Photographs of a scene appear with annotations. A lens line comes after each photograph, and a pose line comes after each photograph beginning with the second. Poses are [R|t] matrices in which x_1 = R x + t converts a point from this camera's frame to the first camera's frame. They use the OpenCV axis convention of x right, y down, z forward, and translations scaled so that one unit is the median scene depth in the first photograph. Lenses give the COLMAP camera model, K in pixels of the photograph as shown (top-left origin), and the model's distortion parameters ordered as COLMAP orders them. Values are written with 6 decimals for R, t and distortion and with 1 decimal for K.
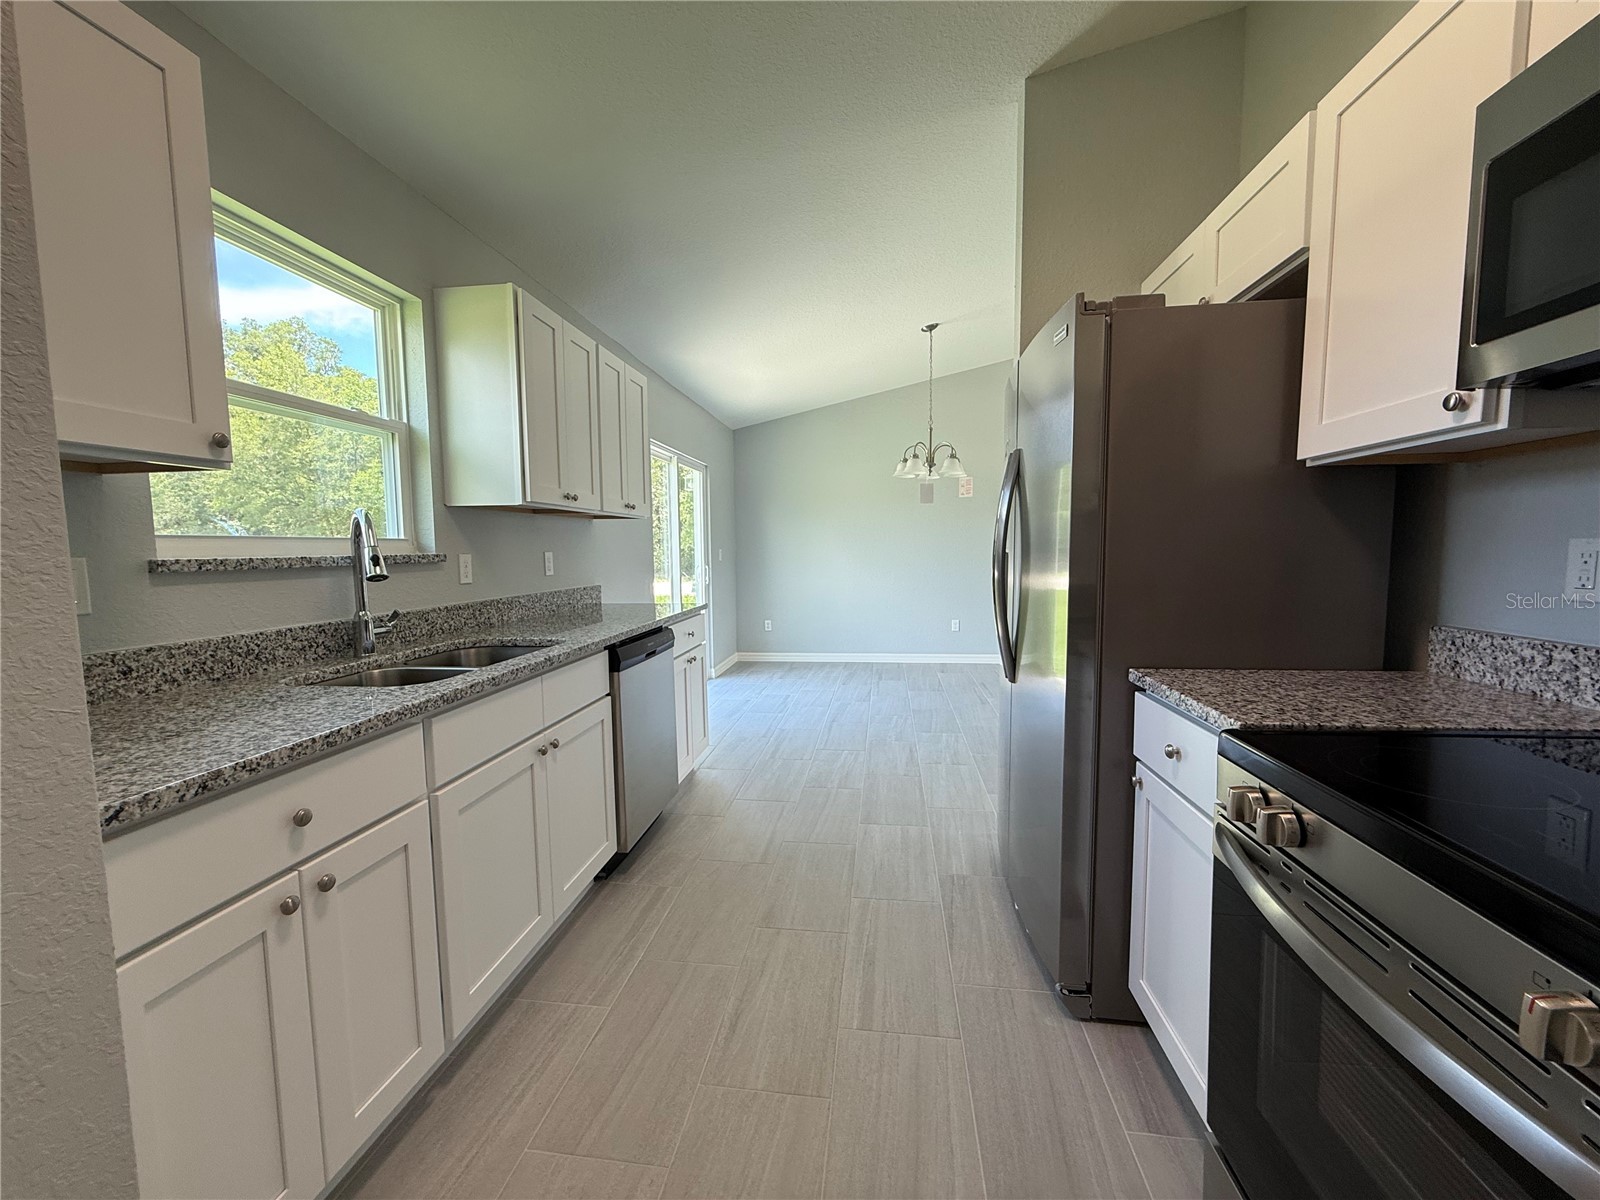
lens RADIAL K [[636.6, 0, 794.8], [0, 636.6, 600.5], [0, 0, 1]] dist [0.000676, 0.000036]
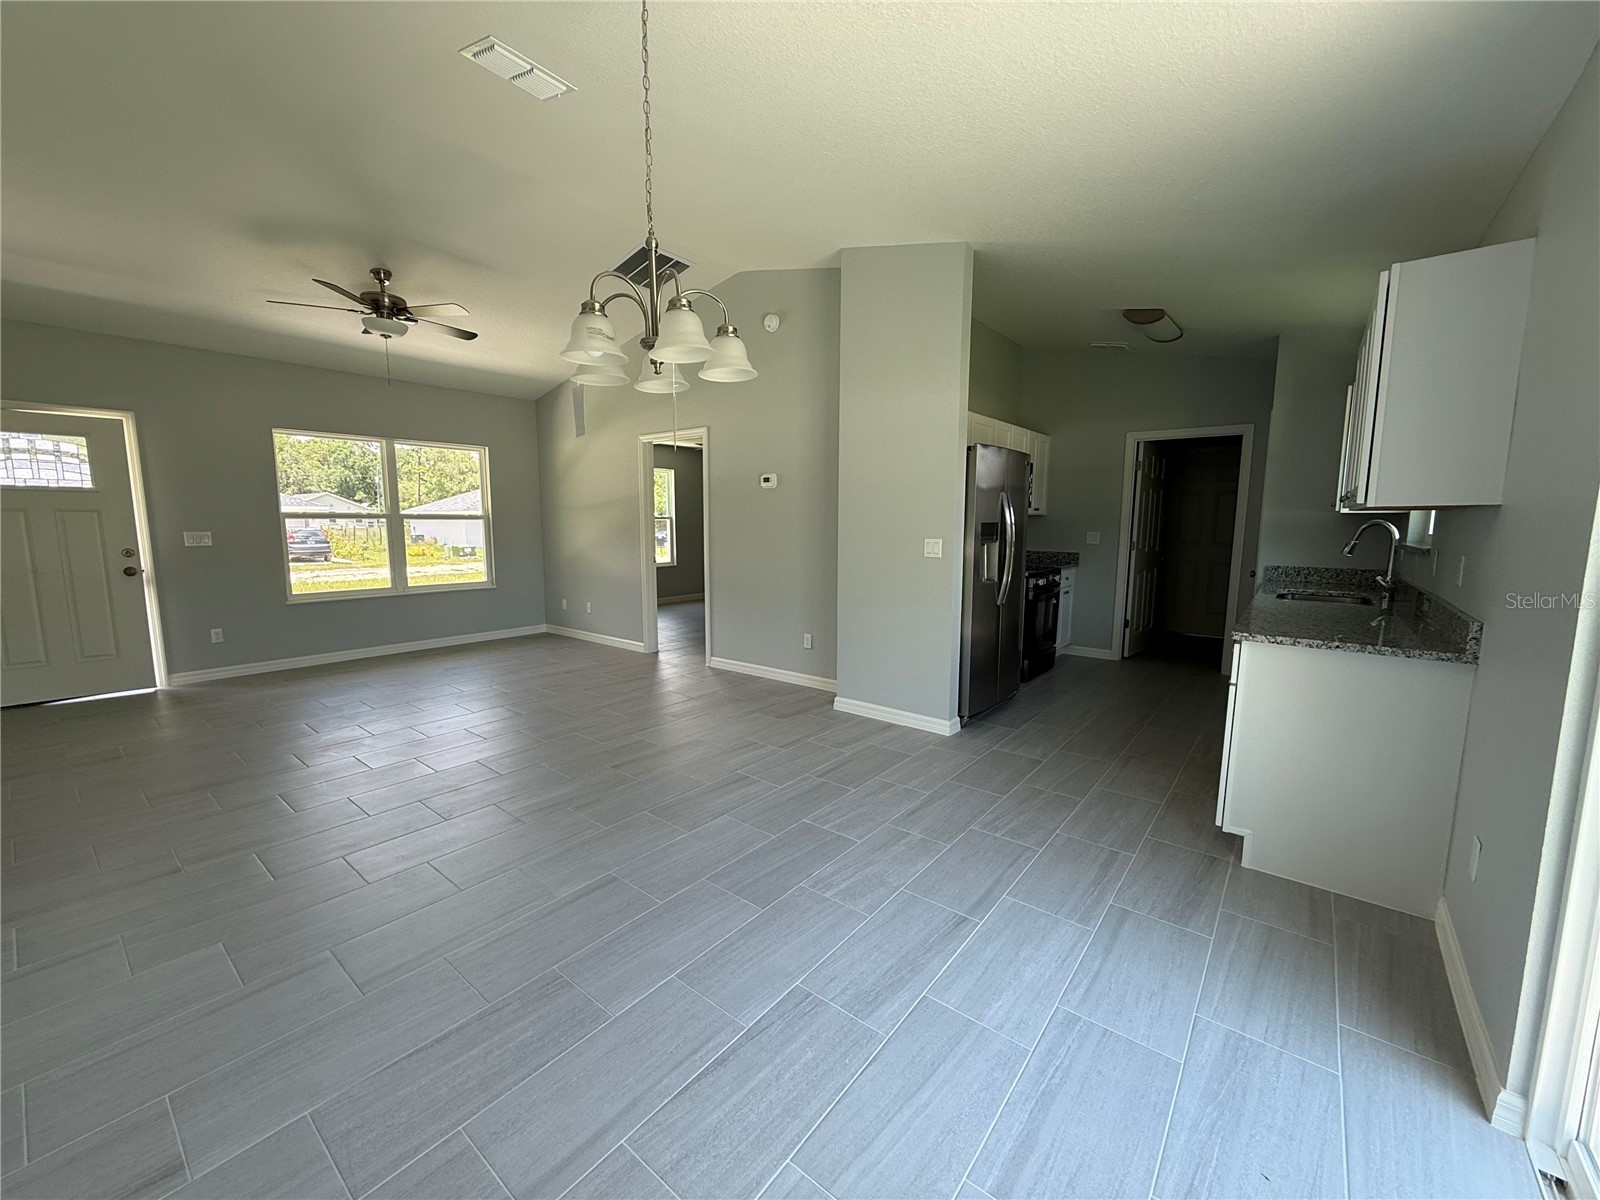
lens RADIAL K [[636.6, 0, 794.8], [0, 636.6, 600.5], [0, 0, 1]] dist [0.000676, 0.000036]
pose [[-0.856951, -0.055492, 0.512403, -0.127964], [0.051056, 0.980157, 0.191535, -0.287119], [-0.512864, 0.190297, -0.837113, 2.799438]]
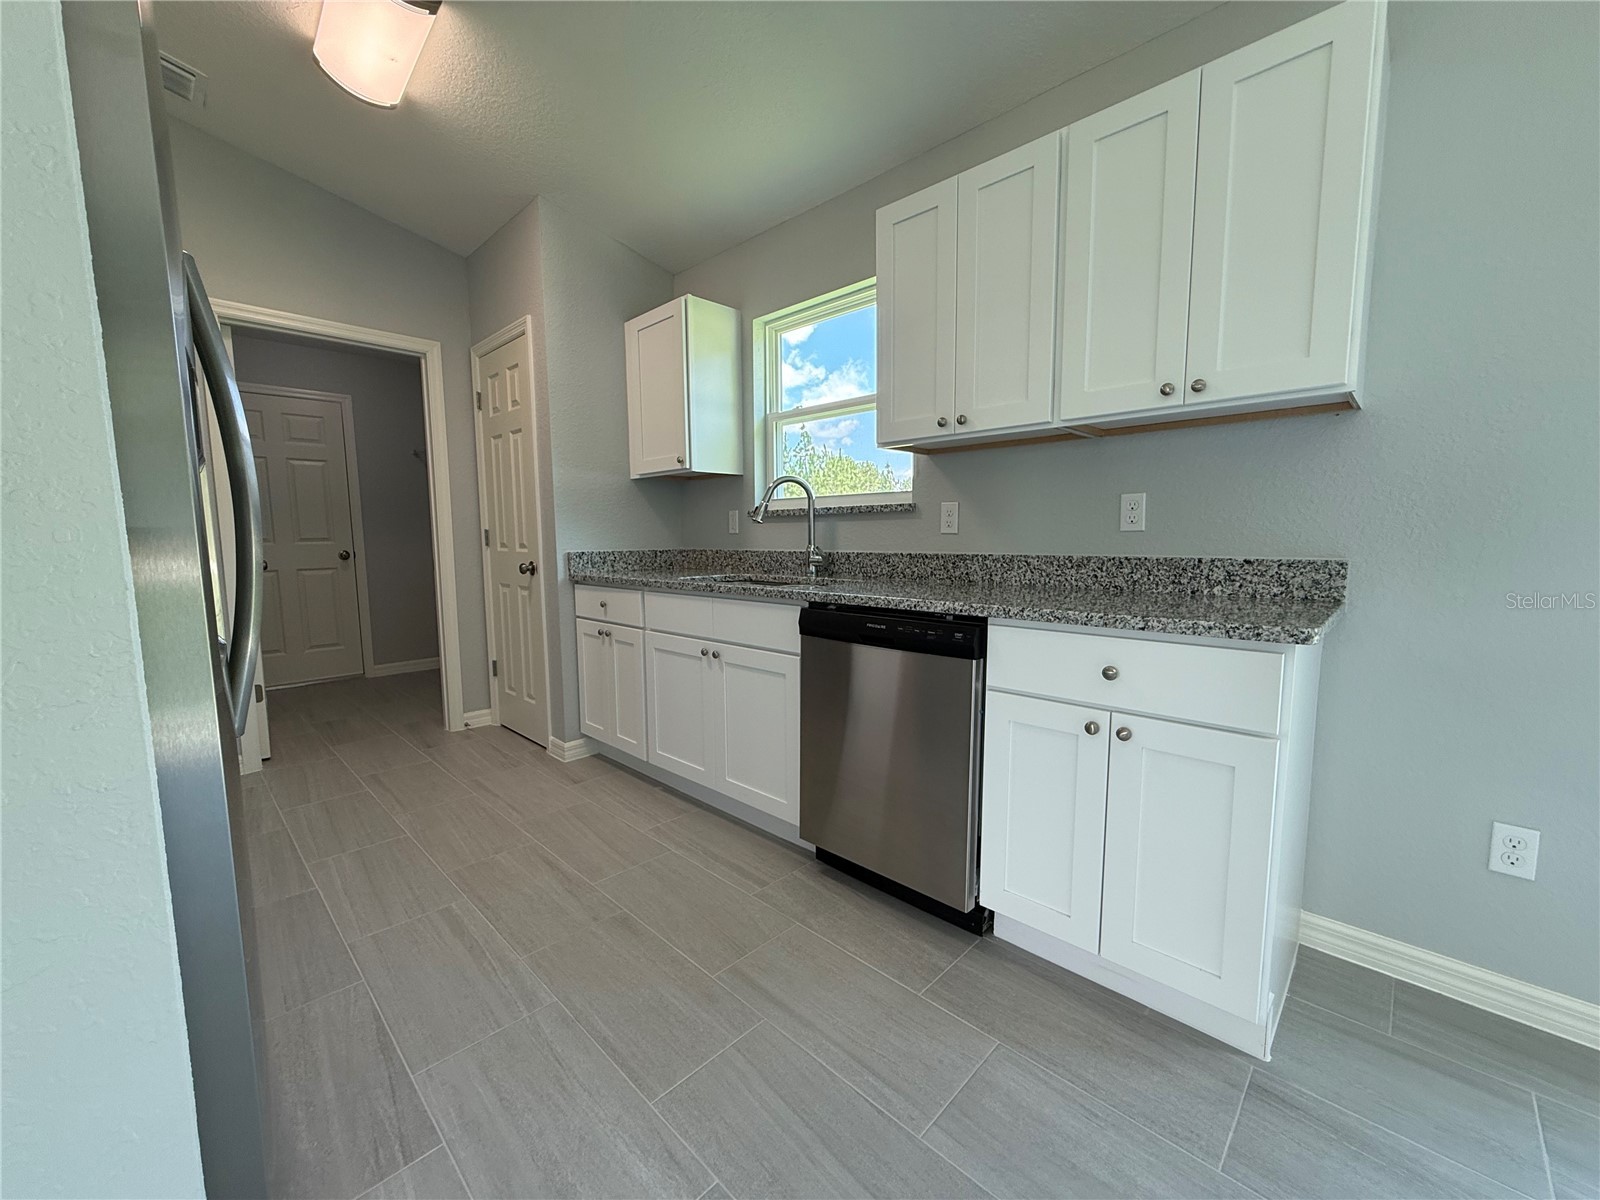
lens RADIAL K [[636.6, 0, 794.8], [0, 636.6, 600.5], [0, 0, 1]] dist [0.000676, 0.000036]
pose [[-0.592979, 0.098678, -0.799148, 0.430019], [-0.053462, 0.985448, 0.161352, -0.075388], [0.803441, 0.138402, -0.579075, 1.501186]]
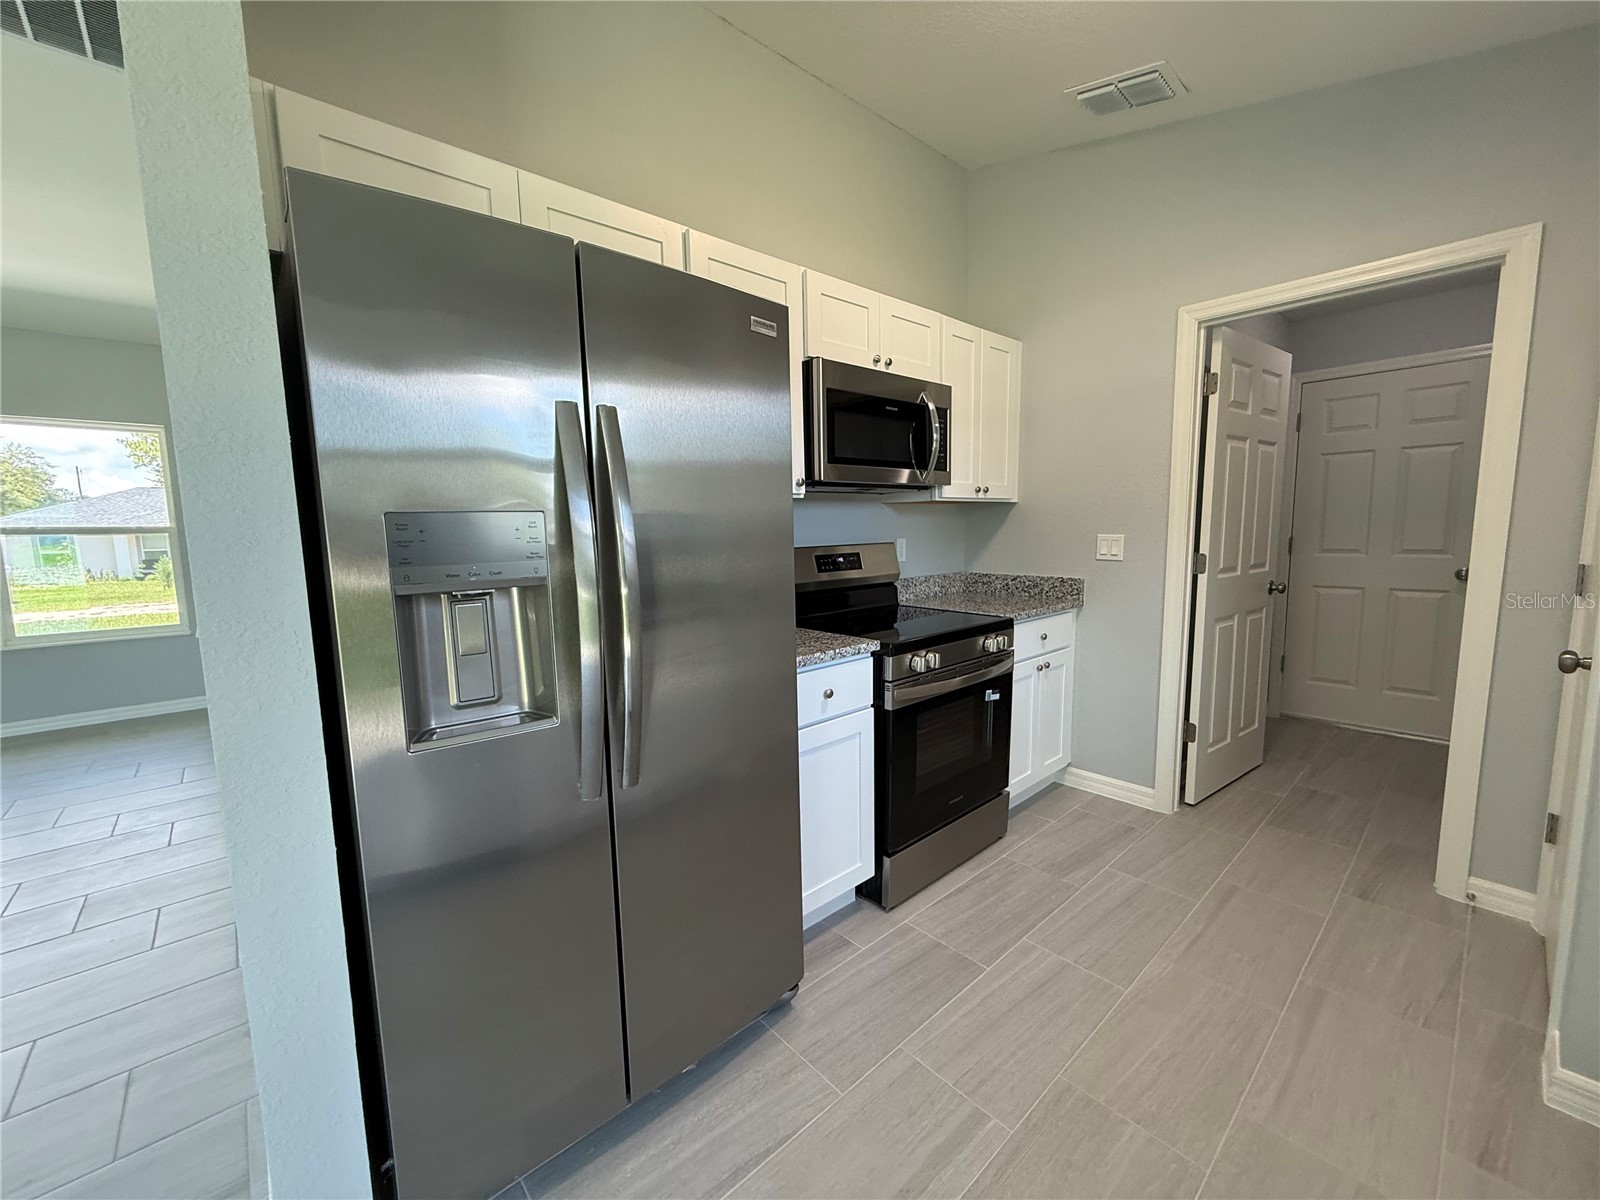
lens RADIAL K [[638.1, 0, 801.5], [0, 638.1, 604.1], [0, 0, 1]] dist [0.000178, 0.000202]
pose [[-0.766753, -0.050409, 0.639960, -0.157075], [0.082028, 0.981046, 0.175556, -0.127597], [-0.636680, 0.187103, -0.748085, 1.190906]]
